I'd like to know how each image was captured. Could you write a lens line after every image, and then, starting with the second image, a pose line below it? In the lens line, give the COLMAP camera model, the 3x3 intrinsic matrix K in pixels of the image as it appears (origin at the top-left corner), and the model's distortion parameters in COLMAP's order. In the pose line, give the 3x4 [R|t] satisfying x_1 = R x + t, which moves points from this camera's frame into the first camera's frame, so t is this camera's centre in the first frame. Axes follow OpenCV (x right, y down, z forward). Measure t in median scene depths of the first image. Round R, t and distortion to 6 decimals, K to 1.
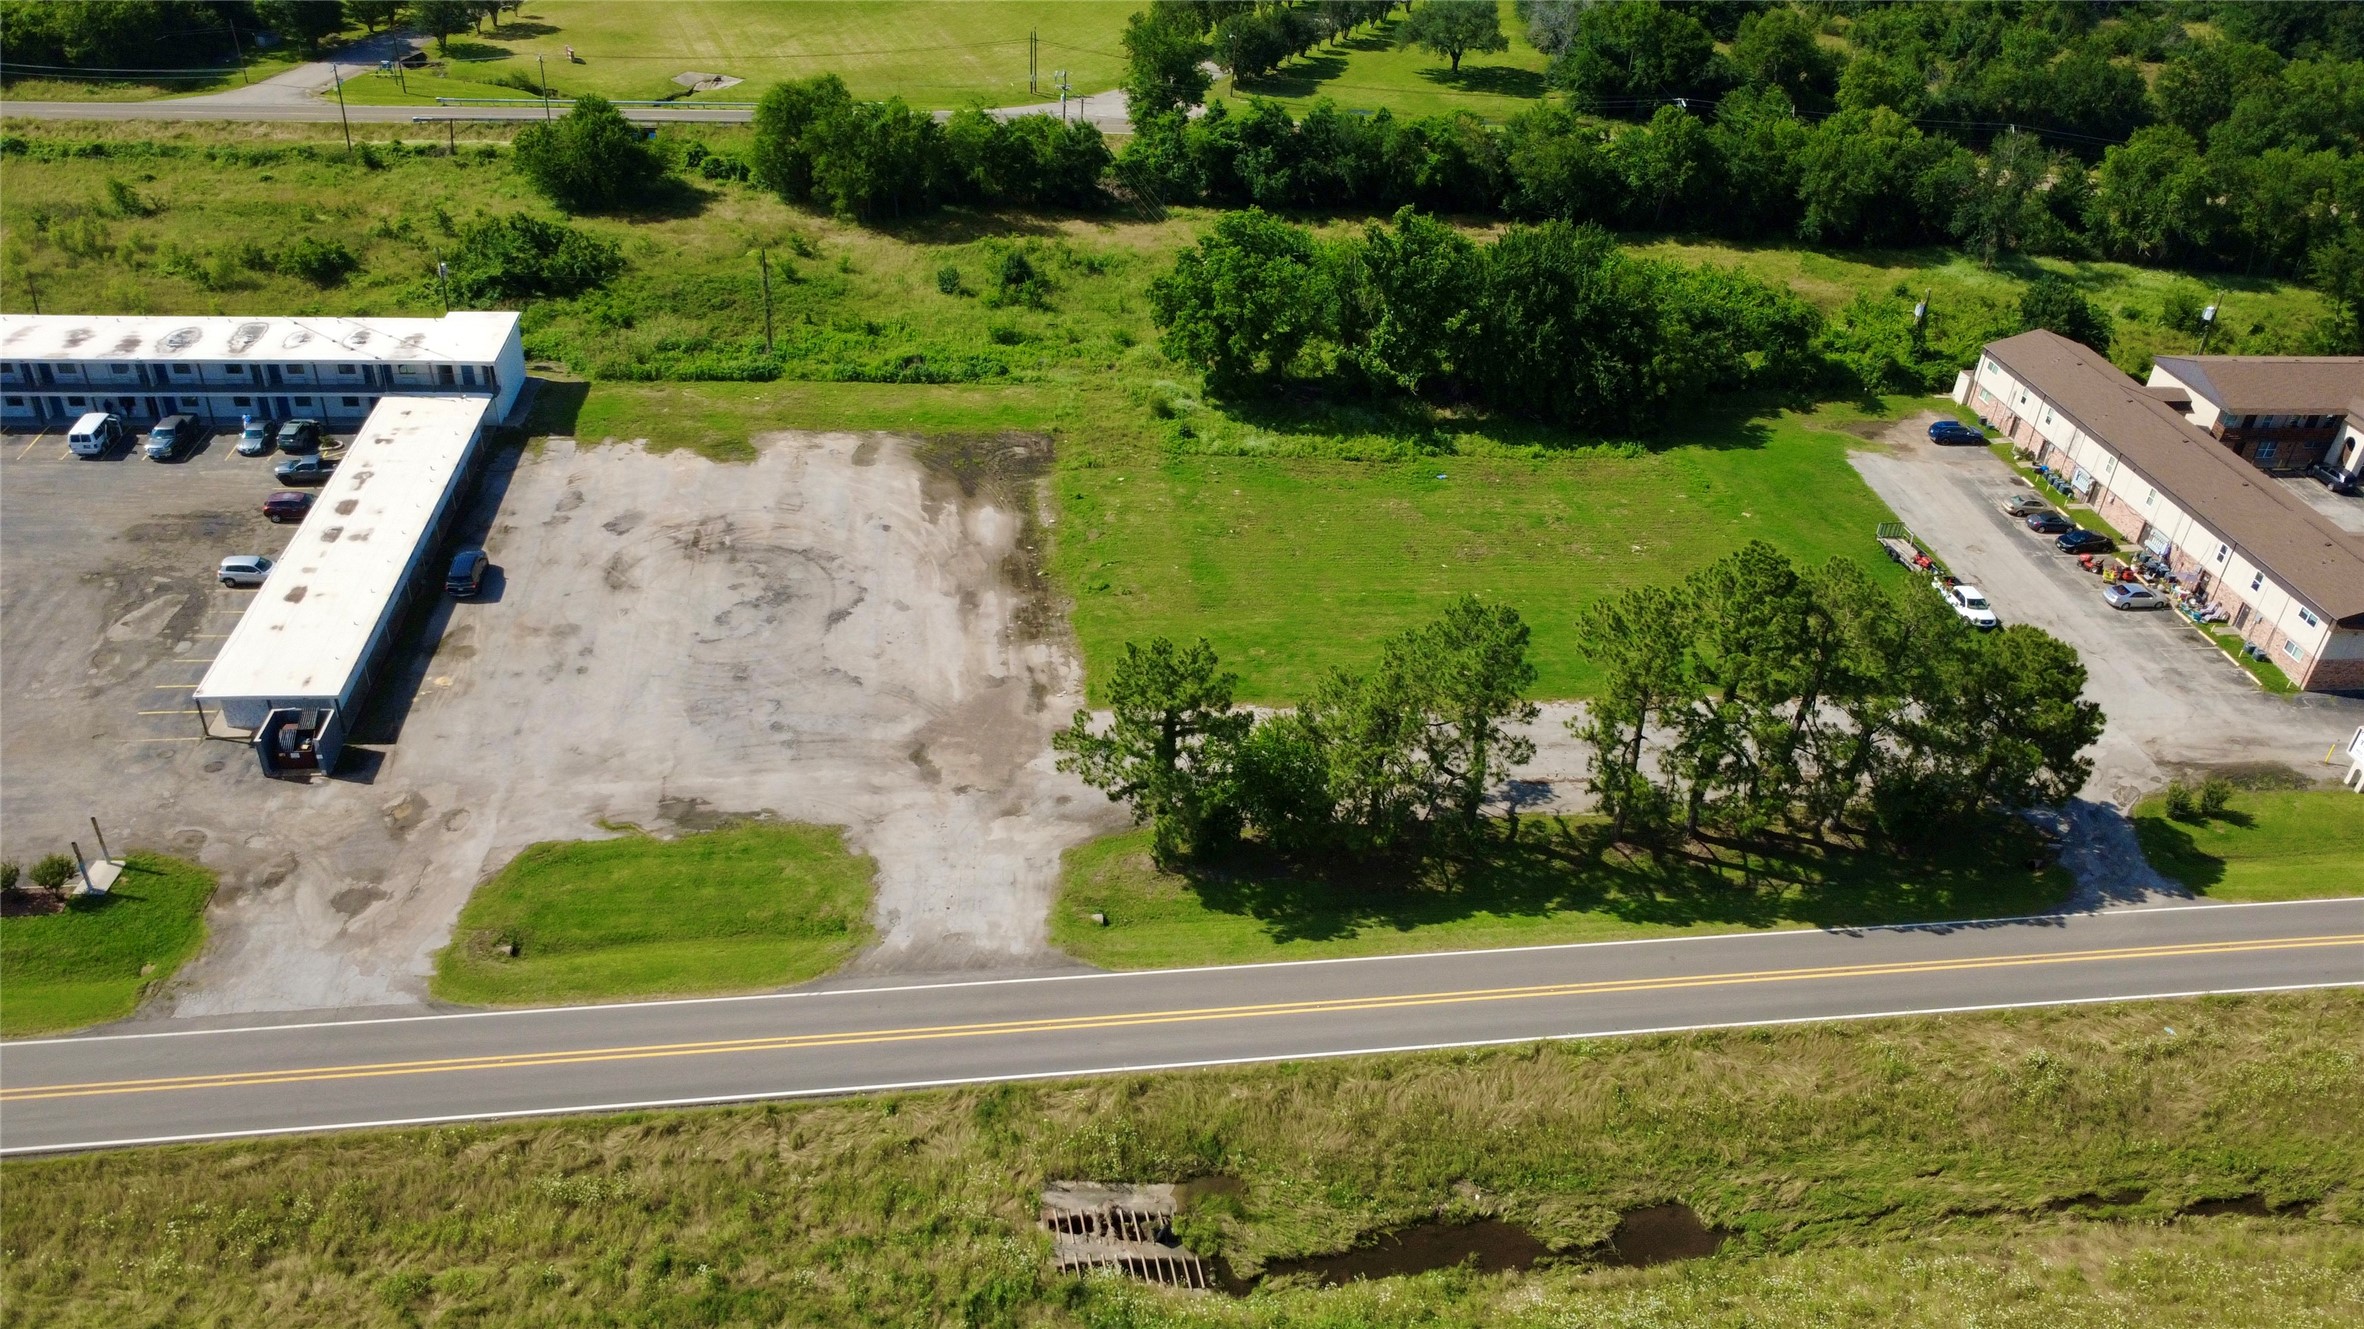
lens RADIAL K [[1727.7, 0, 1182.0], [0, 1727.7, 664.5], [0, 0, 1]] dist [0.001133, -0.008412]
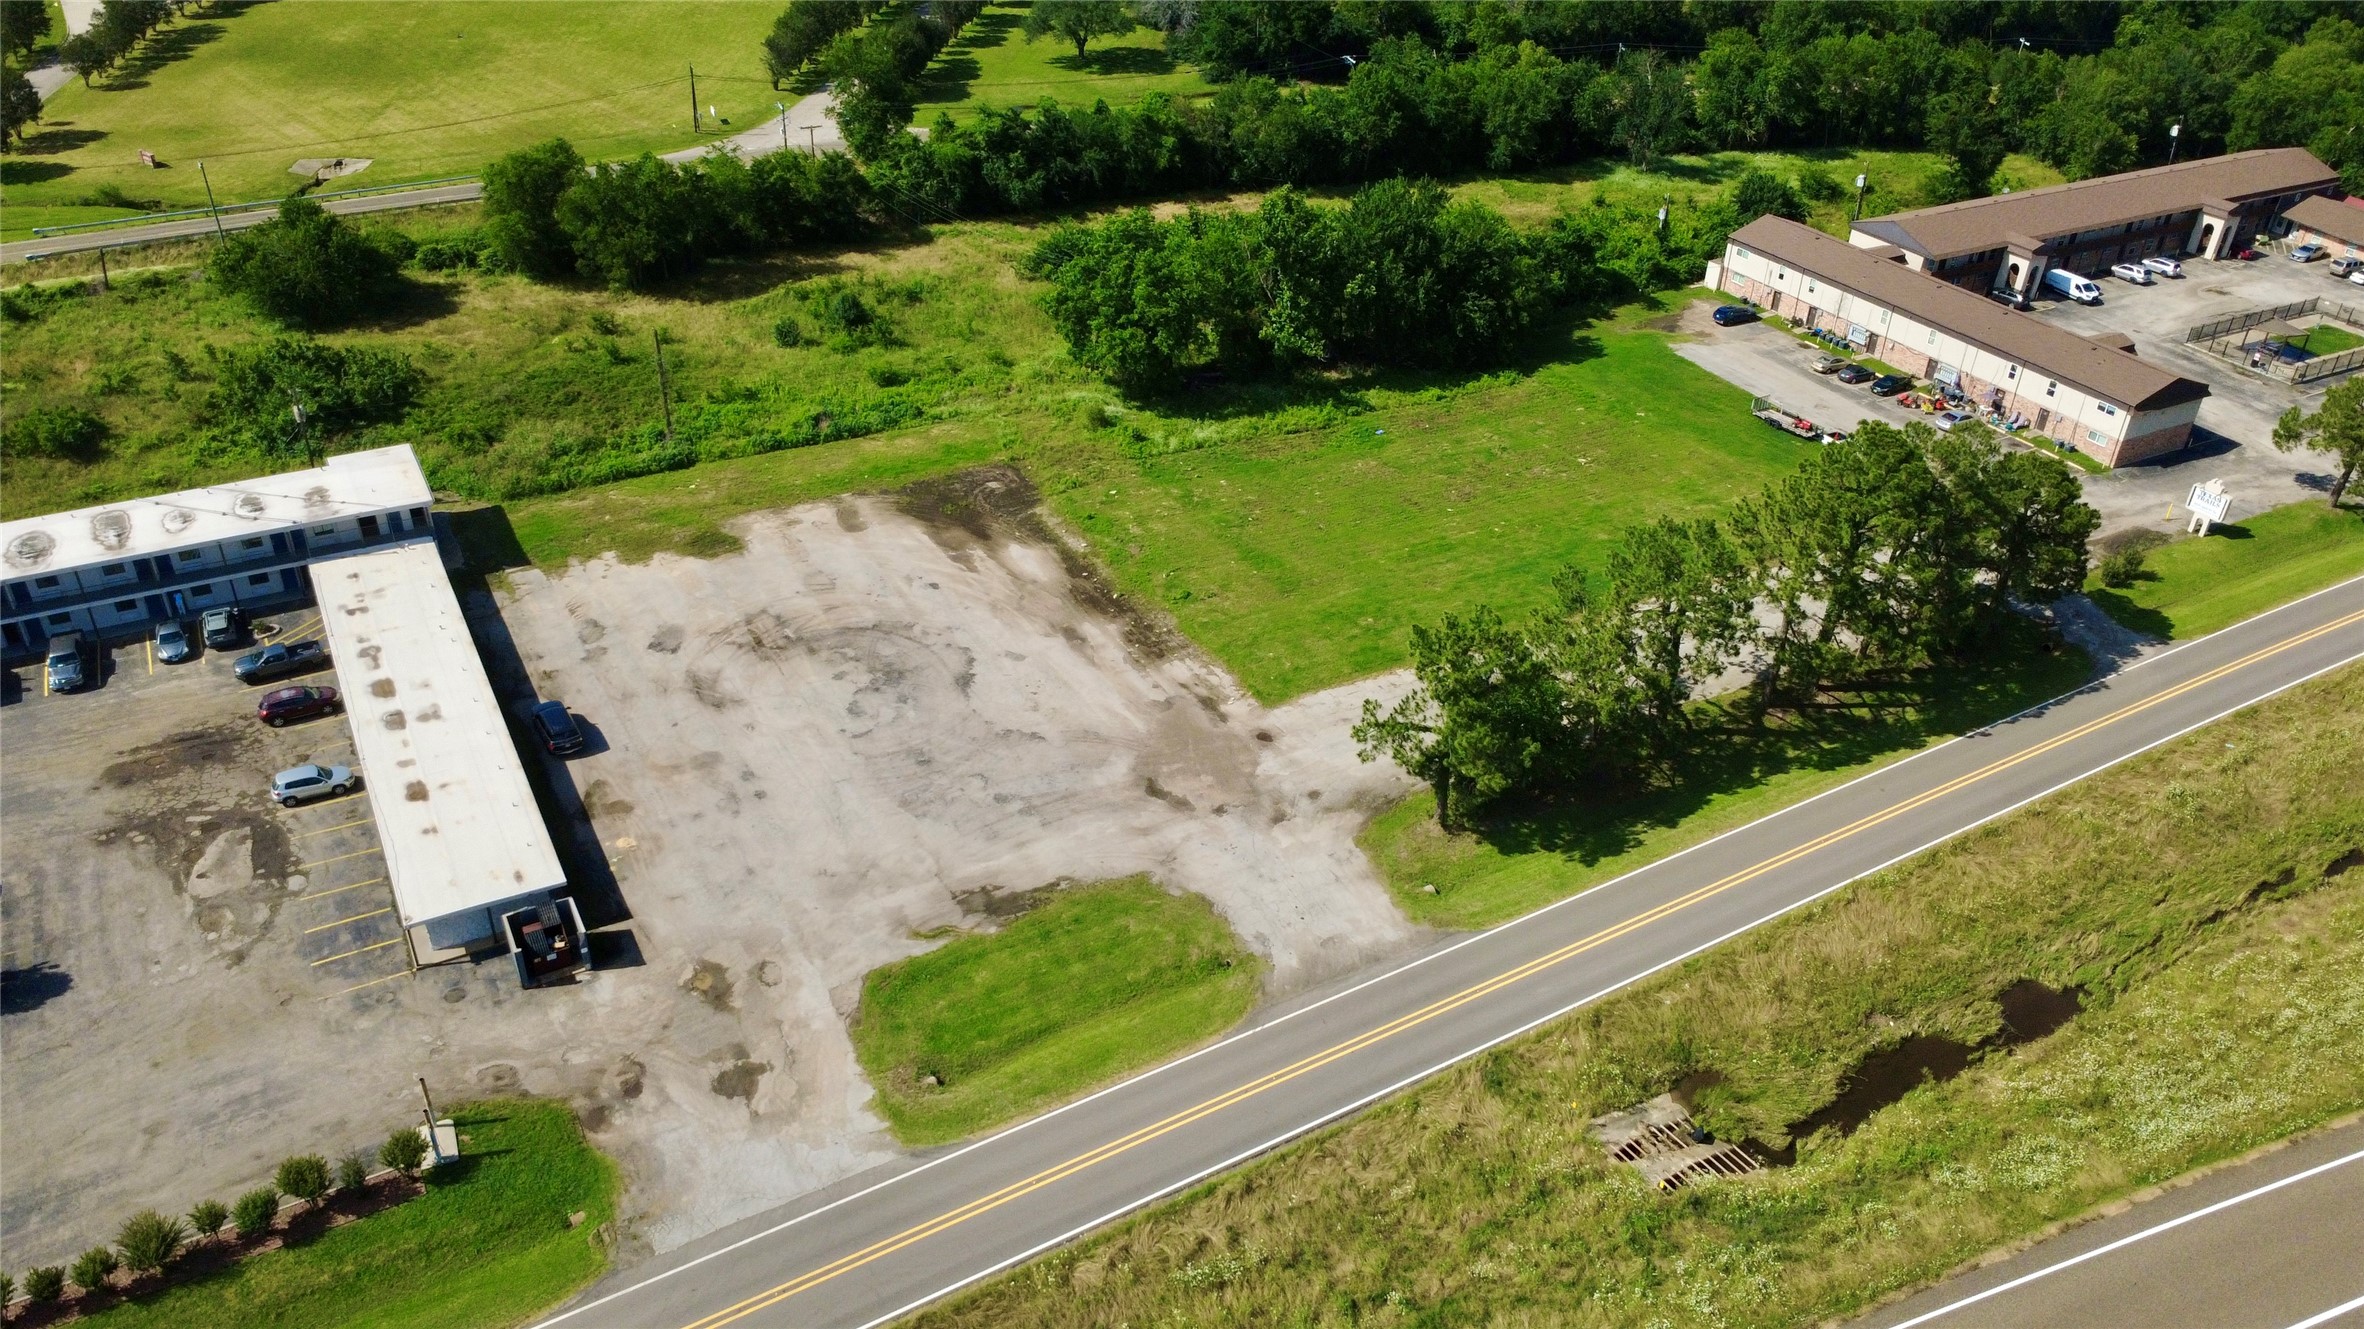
lens RADIAL K [[1727.7, 0, 1182.0], [0, 1727.7, 664.5], [0, 0, 1]] dist [0.001133, -0.008412]
pose [[0.925996, -0.225696, 0.302642, -0.316029], [0.223128, 0.973817, 0.043521, -0.043183], [-0.304540, 0.027228, 0.952110, 0.030896]]
